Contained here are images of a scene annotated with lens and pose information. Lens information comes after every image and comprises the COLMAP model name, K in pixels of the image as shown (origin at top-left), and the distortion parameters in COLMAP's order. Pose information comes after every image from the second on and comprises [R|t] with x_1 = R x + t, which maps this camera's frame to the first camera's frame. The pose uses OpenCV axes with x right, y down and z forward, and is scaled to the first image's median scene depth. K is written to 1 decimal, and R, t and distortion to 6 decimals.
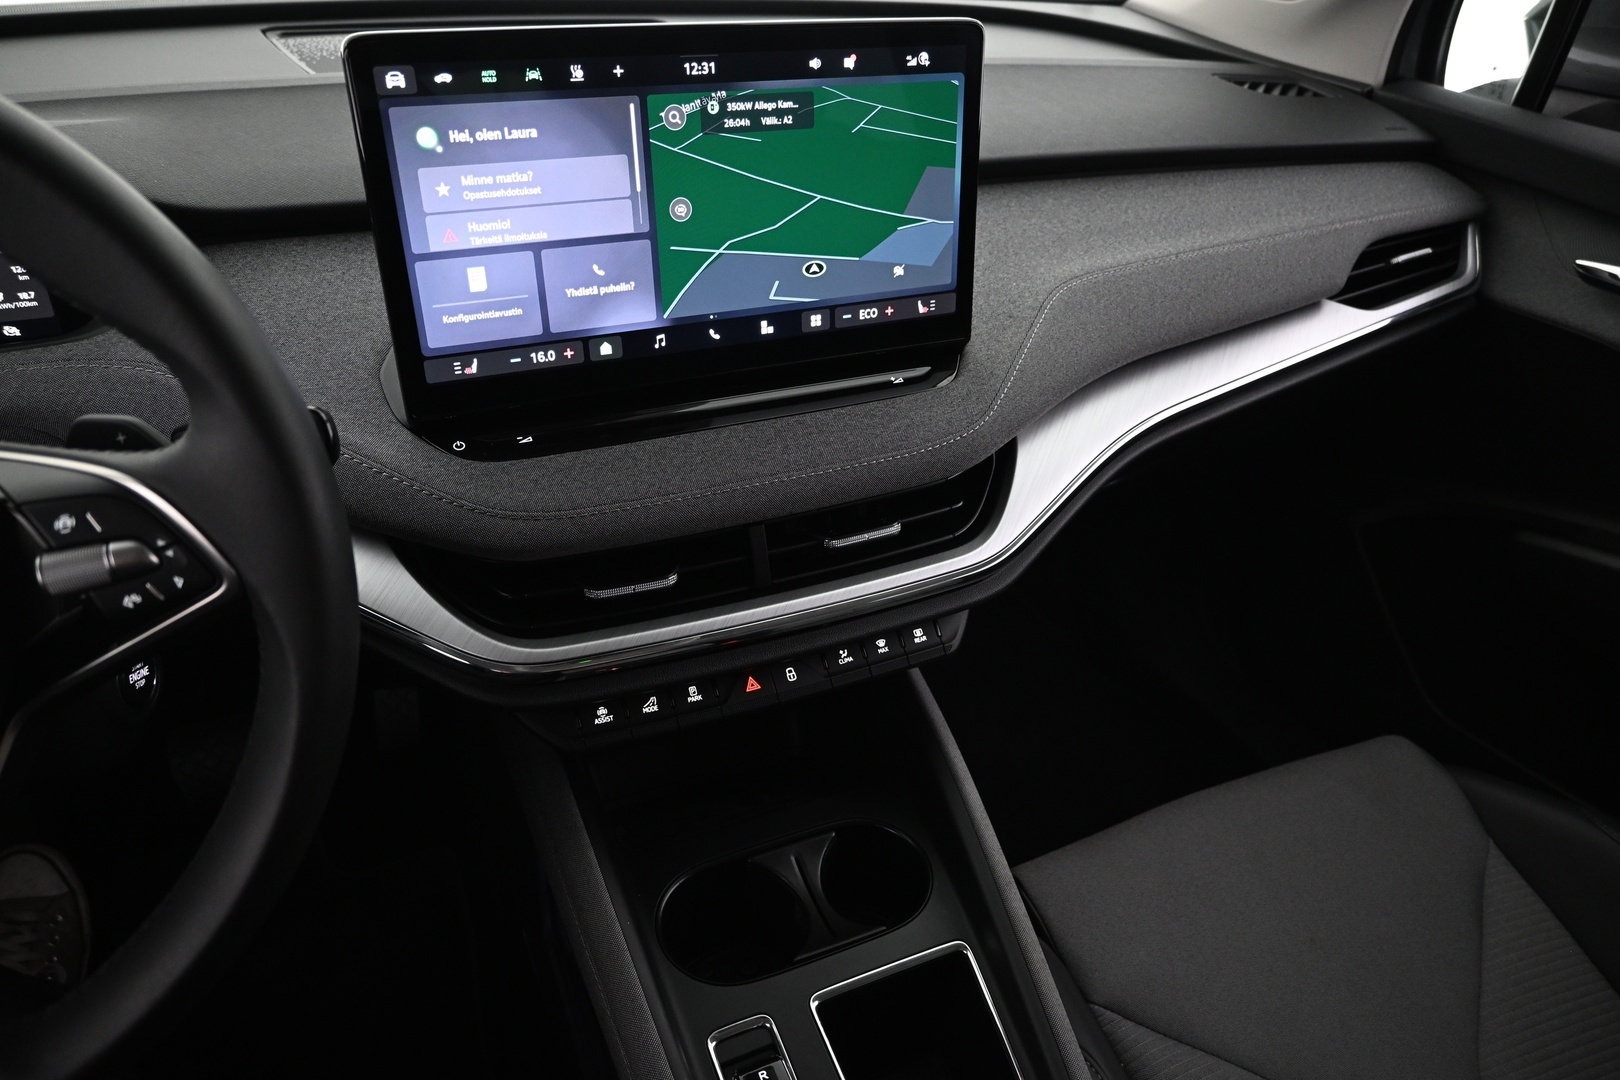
lens RADIAL K [[1100.8, 0, 809.4], [0, 1100.8, 541.6], [0, 0, 1]] dist [0.000052, 0.000198]
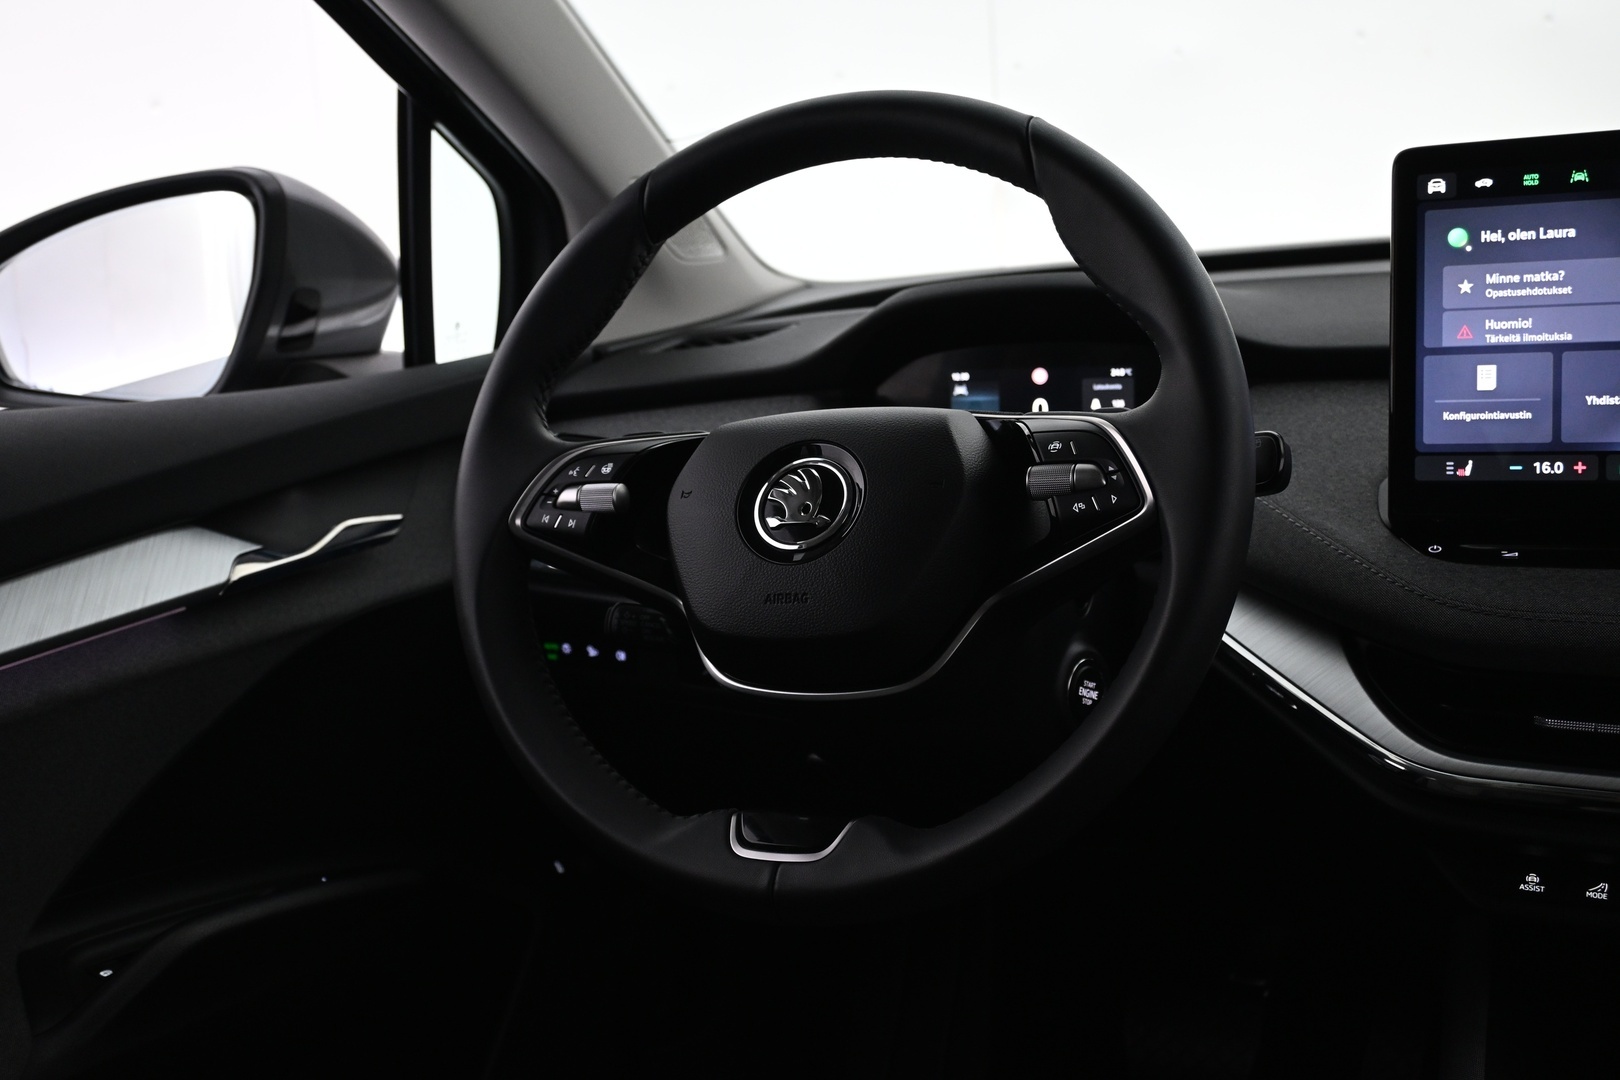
lens RADIAL K [[1721.5, 0, 810.1], [0, 1721.5, 538.3], [0, 0, 1]] dist [0.015805, 0.000000]
pose [[0.658349, 0.043003, -0.751484, 0.457678], [-0.330961, 0.913220, -0.237685, 0.453224], [0.676049, 0.405191, 0.615449, -0.278451]]
